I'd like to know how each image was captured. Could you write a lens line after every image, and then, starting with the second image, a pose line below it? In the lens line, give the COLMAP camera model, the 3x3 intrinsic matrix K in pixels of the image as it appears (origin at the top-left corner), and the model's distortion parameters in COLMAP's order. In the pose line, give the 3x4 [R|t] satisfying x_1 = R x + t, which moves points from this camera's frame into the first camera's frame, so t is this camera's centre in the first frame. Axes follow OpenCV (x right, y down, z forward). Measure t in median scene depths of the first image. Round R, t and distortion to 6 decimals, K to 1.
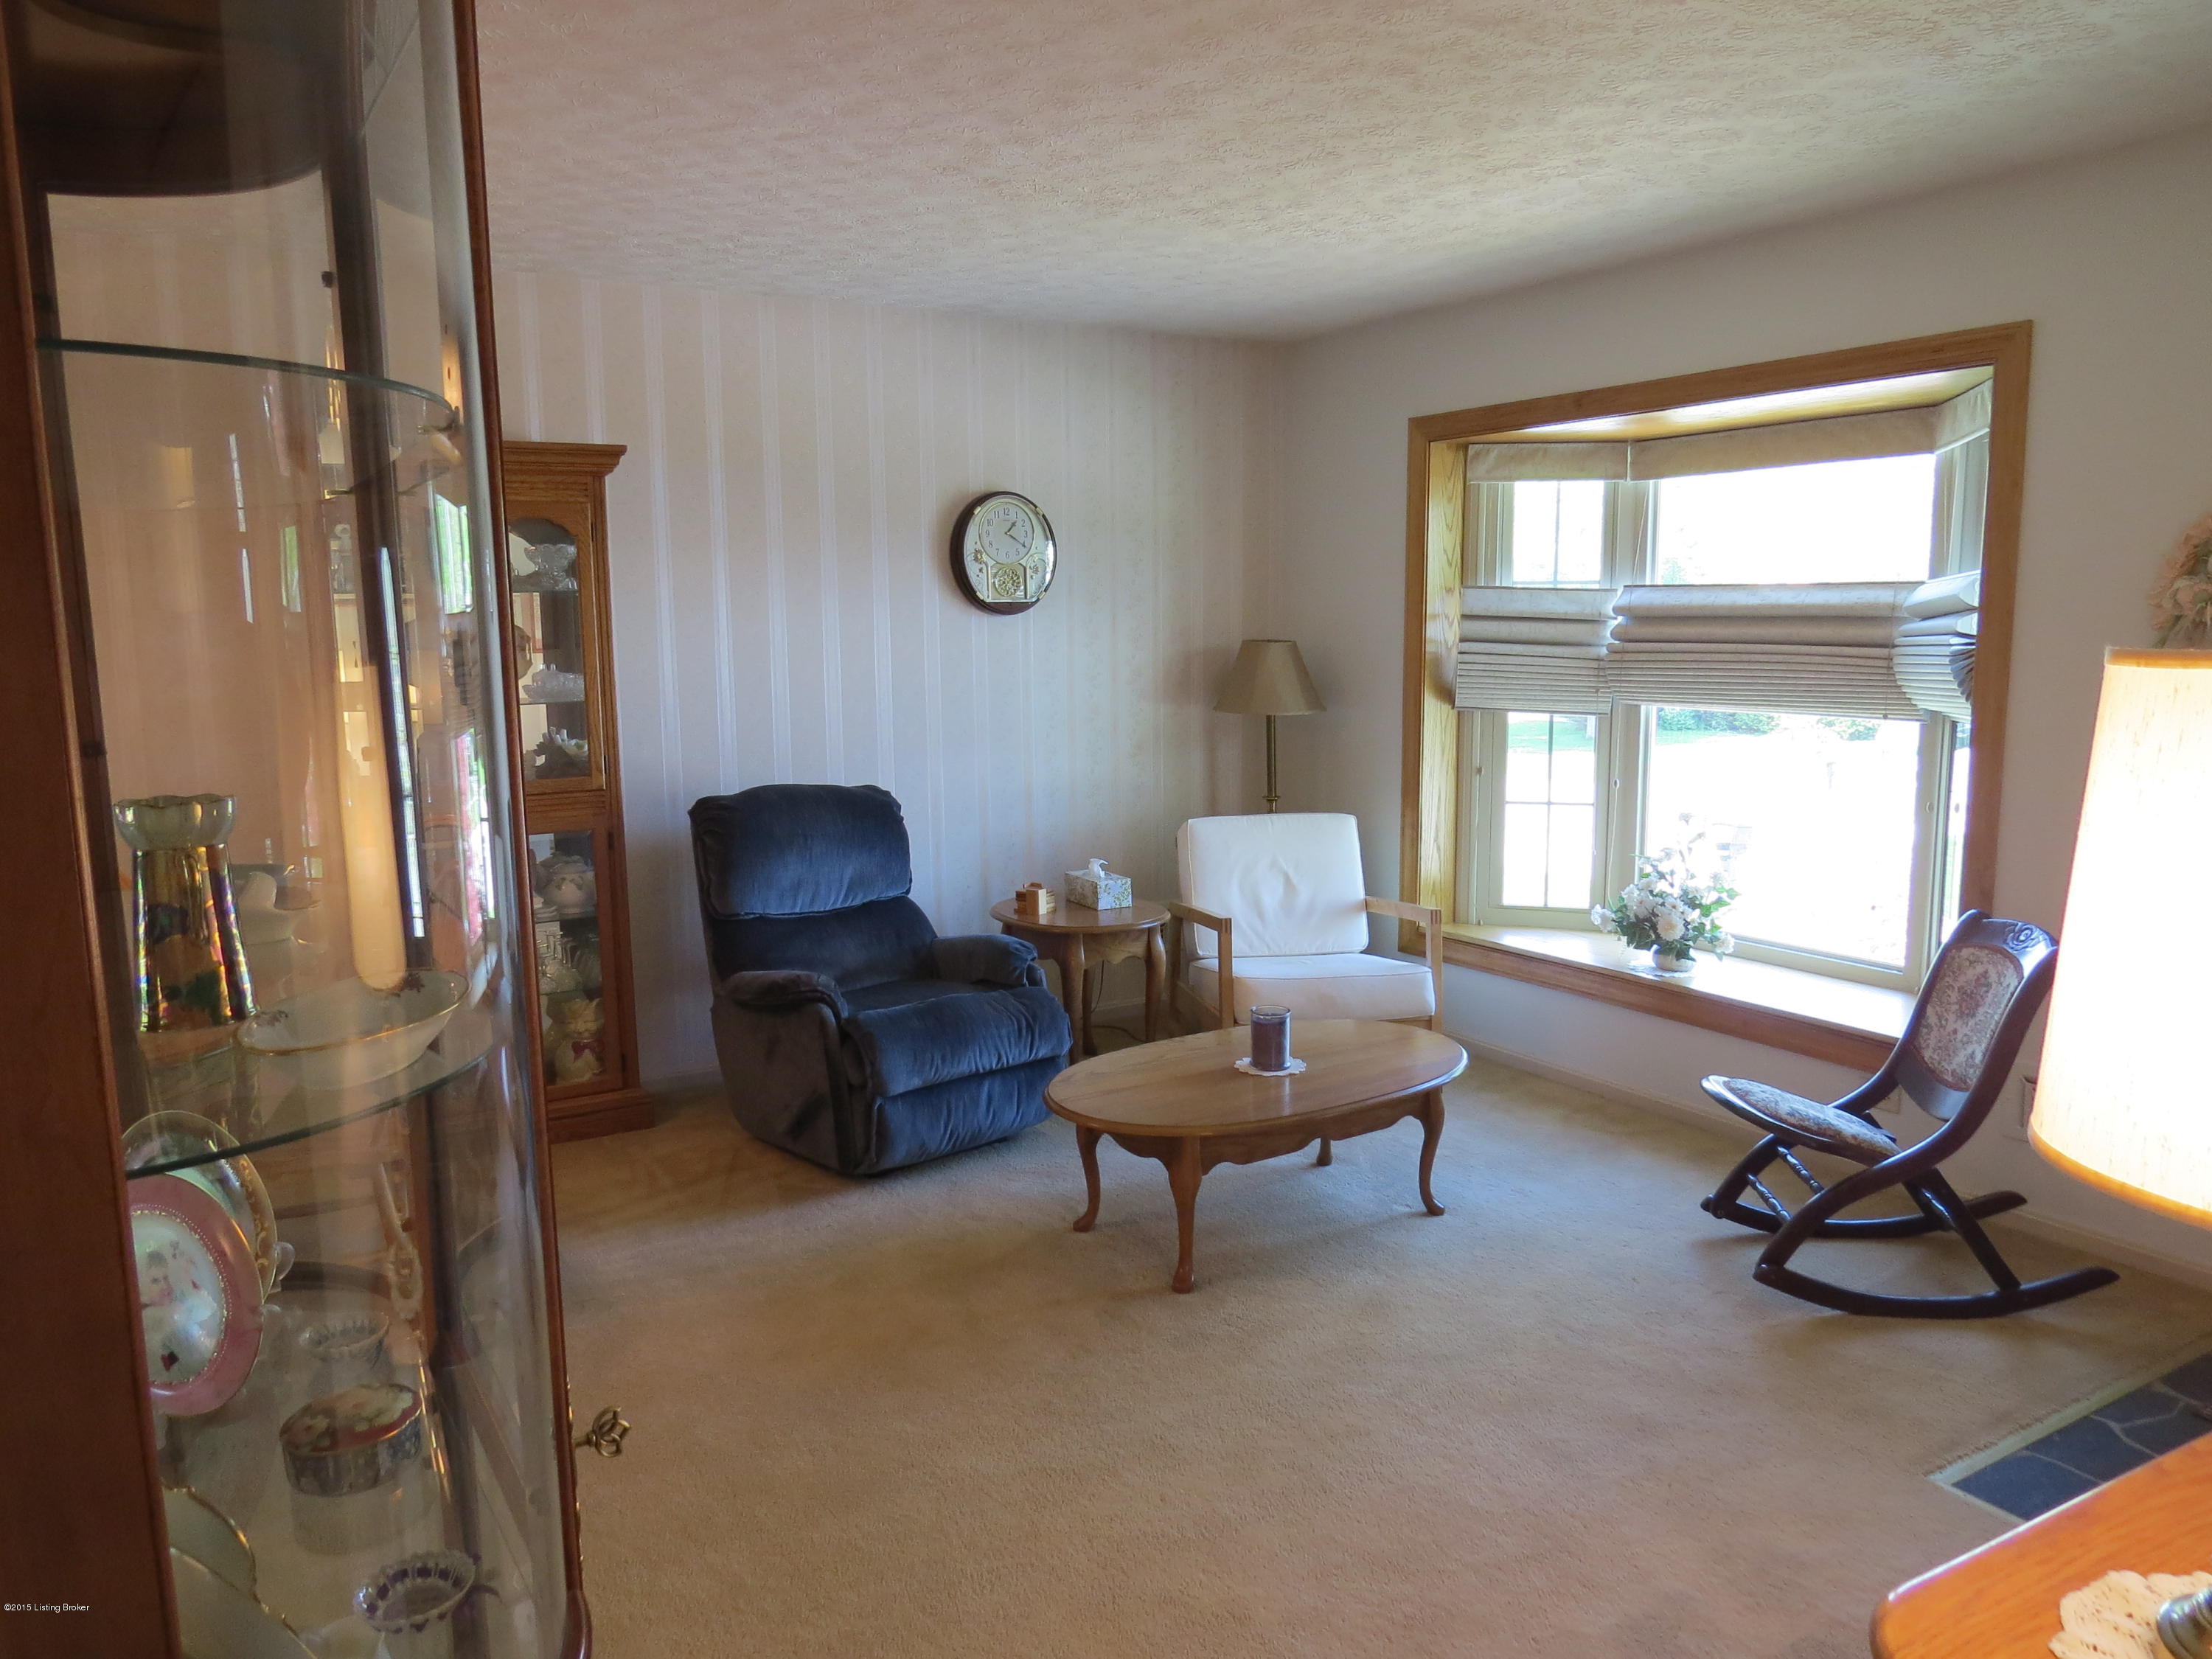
lens RADIAL K [[1593.2, 0, 1106.0], [0, 1593.2, 829.5], [0, 0, 1]] dist [-0.000292, -0.000667]
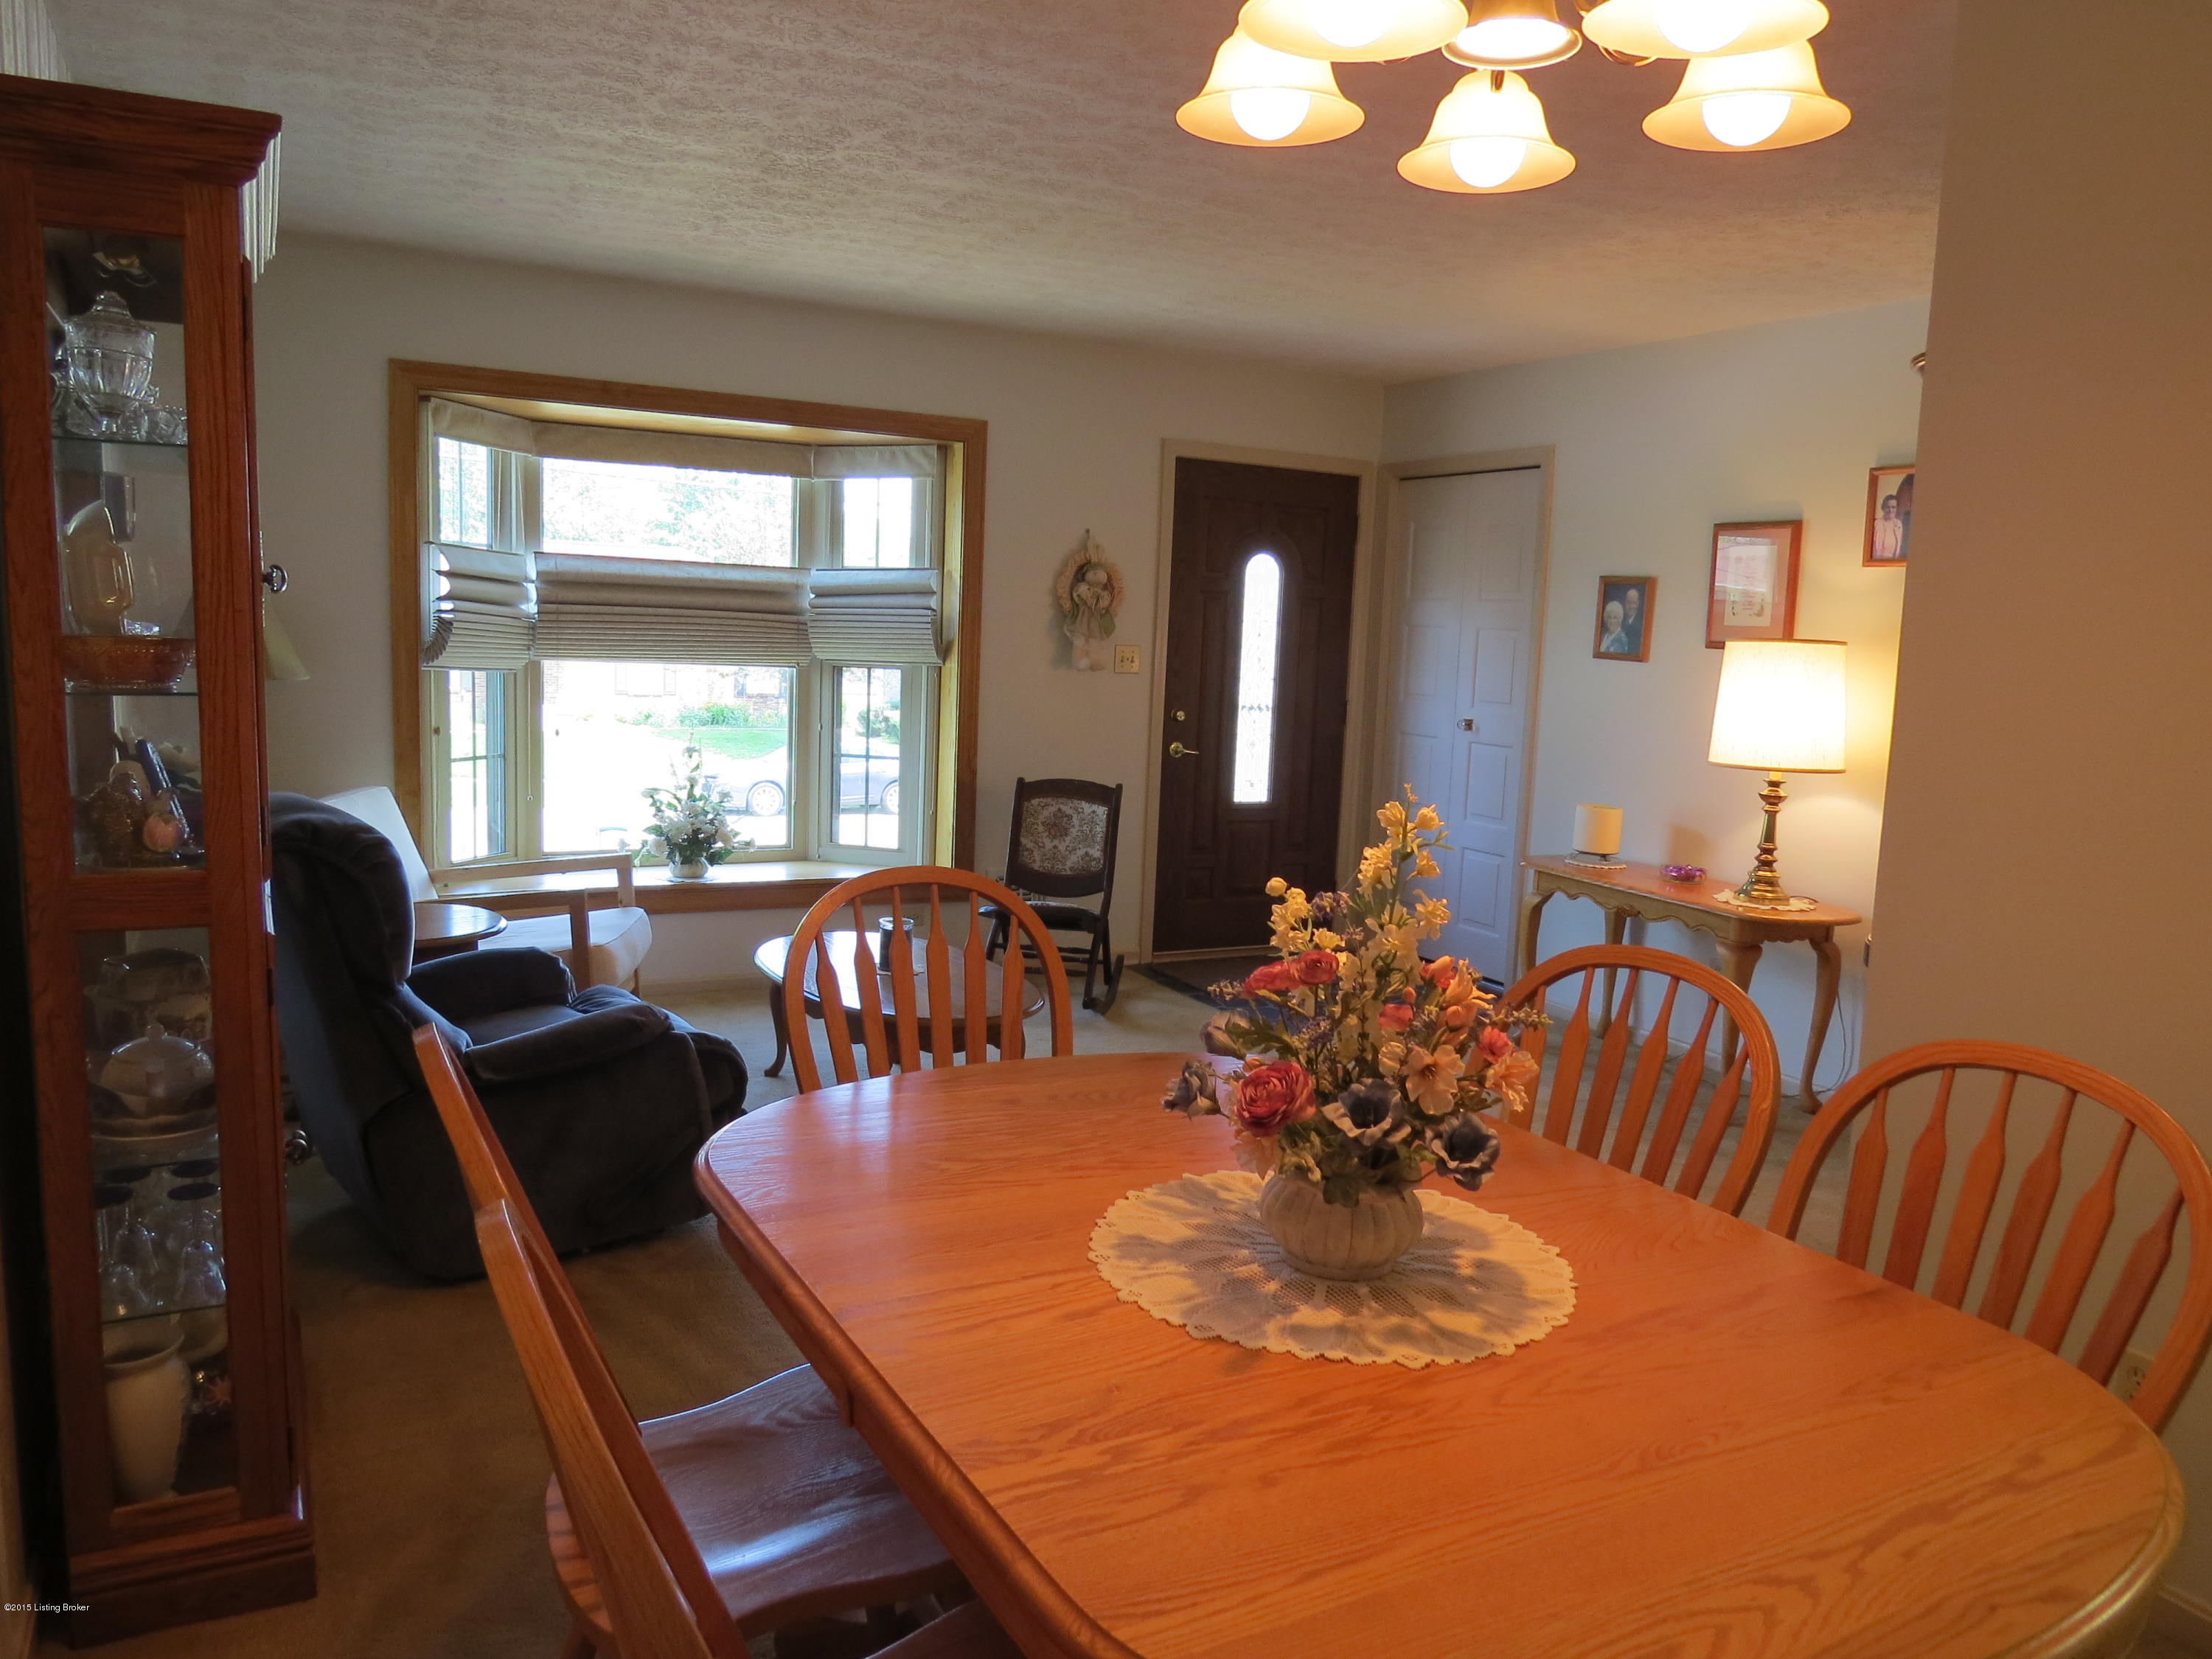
lens RADIAL K [[1593.2, 0, 1106.0], [0, 1593.2, 829.5], [0, 0, 1]] dist [-0.000292, -0.000667]
pose [[0.059655, -0.122081, 0.990726, -0.776755], [0.090954, 0.989030, 0.116395, -0.057245], [-0.994067, 0.083166, 0.070105, 0.562019]]
